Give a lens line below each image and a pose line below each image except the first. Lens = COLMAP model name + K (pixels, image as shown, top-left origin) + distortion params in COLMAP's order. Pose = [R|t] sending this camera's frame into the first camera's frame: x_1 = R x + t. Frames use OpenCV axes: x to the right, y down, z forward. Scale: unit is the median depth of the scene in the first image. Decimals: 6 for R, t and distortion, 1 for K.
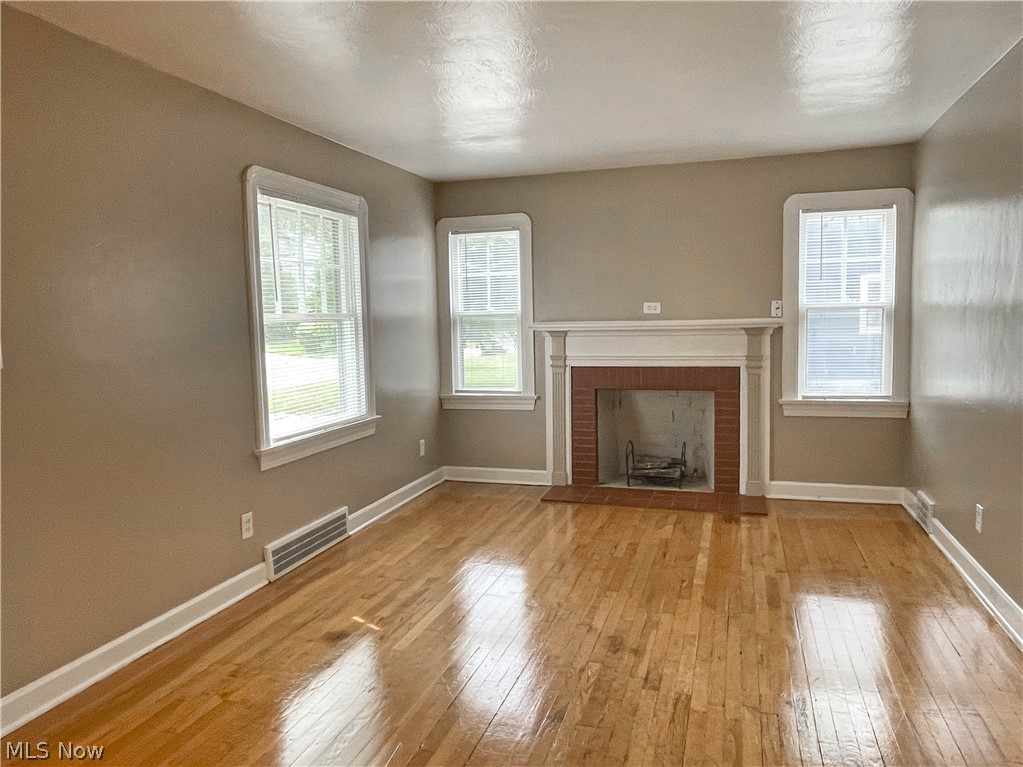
lens RADIAL K [[721.2, 0, 511.5], [0, 721.2, 383.5], [0, 0, 1]] dist [-0.001709, -0.002972]
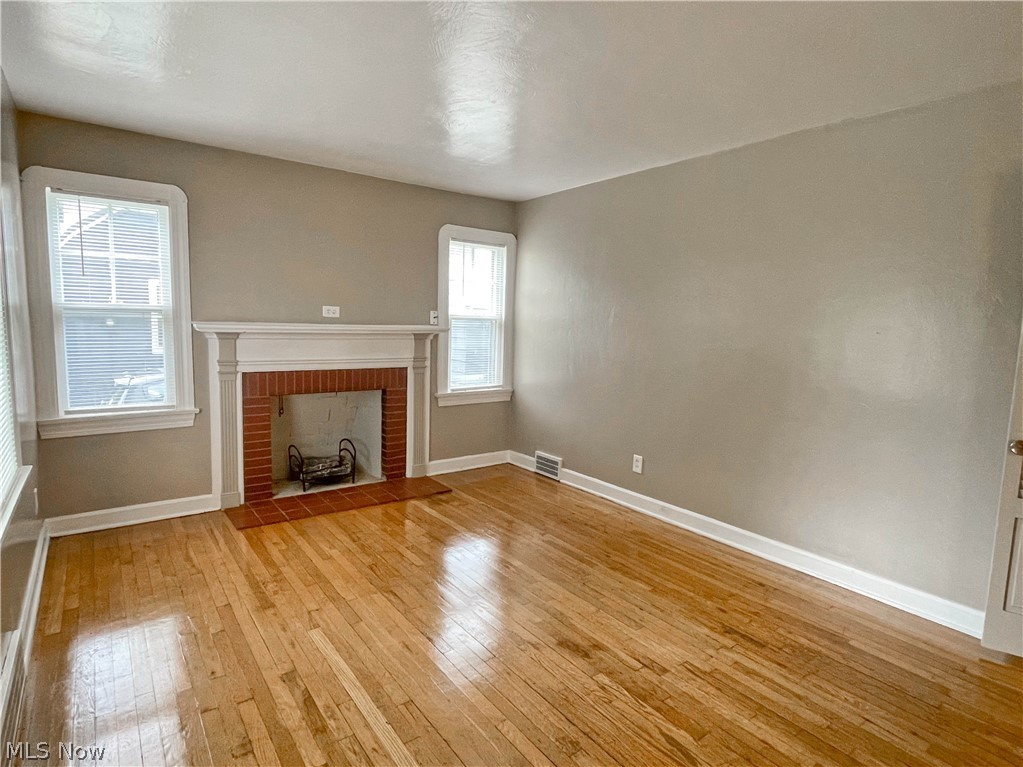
lens RADIAL K [[554.1, 0, 509.1], [0, 554.1, 382.2], [0, 0, 1]] dist [-0.004214, -0.001447]
pose [[0.578283, -0.053797, 0.814060, -0.296469], [0.036316, 0.998532, 0.040190, -0.028254], [-0.815027, 0.006322, 0.579388, 0.347702]]
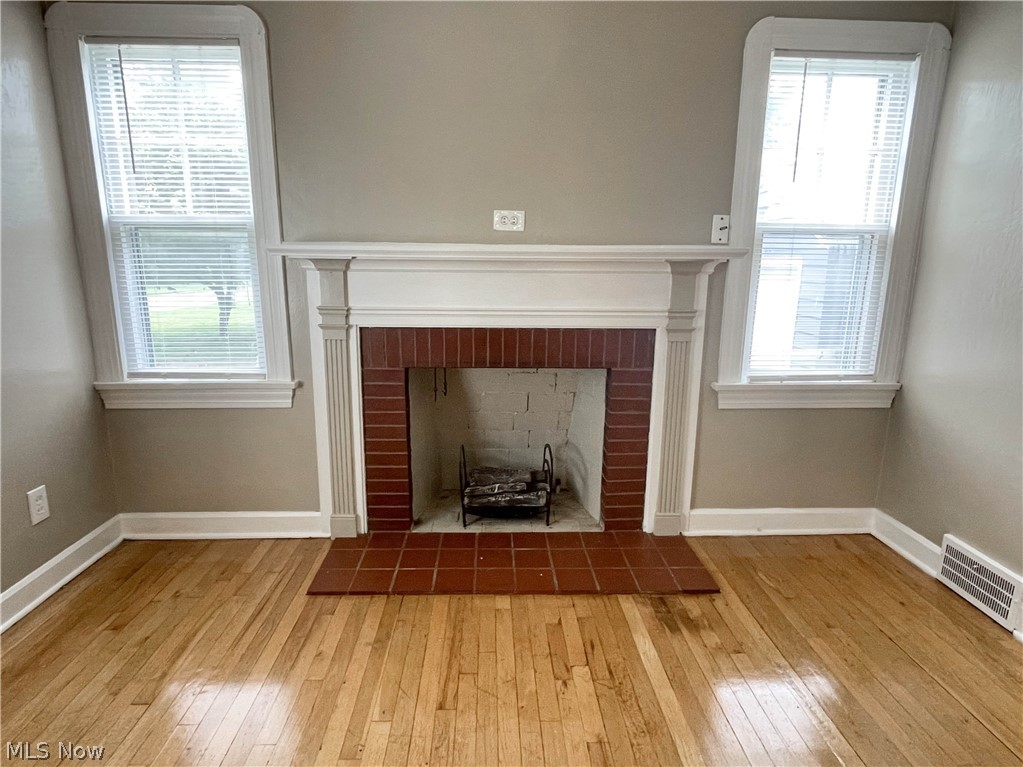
lens RADIAL K [[554.1, 0, 509.1], [0, 554.1, 382.2], [0, 0, 1]] dist [-0.004214, -0.001447]
pose [[0.941446, -0.040525, 0.334720, 0.049545], [0.002727, 0.993633, 0.112630, -0.030398], [-0.337153, -0.105122, 0.935563, 0.592746]]
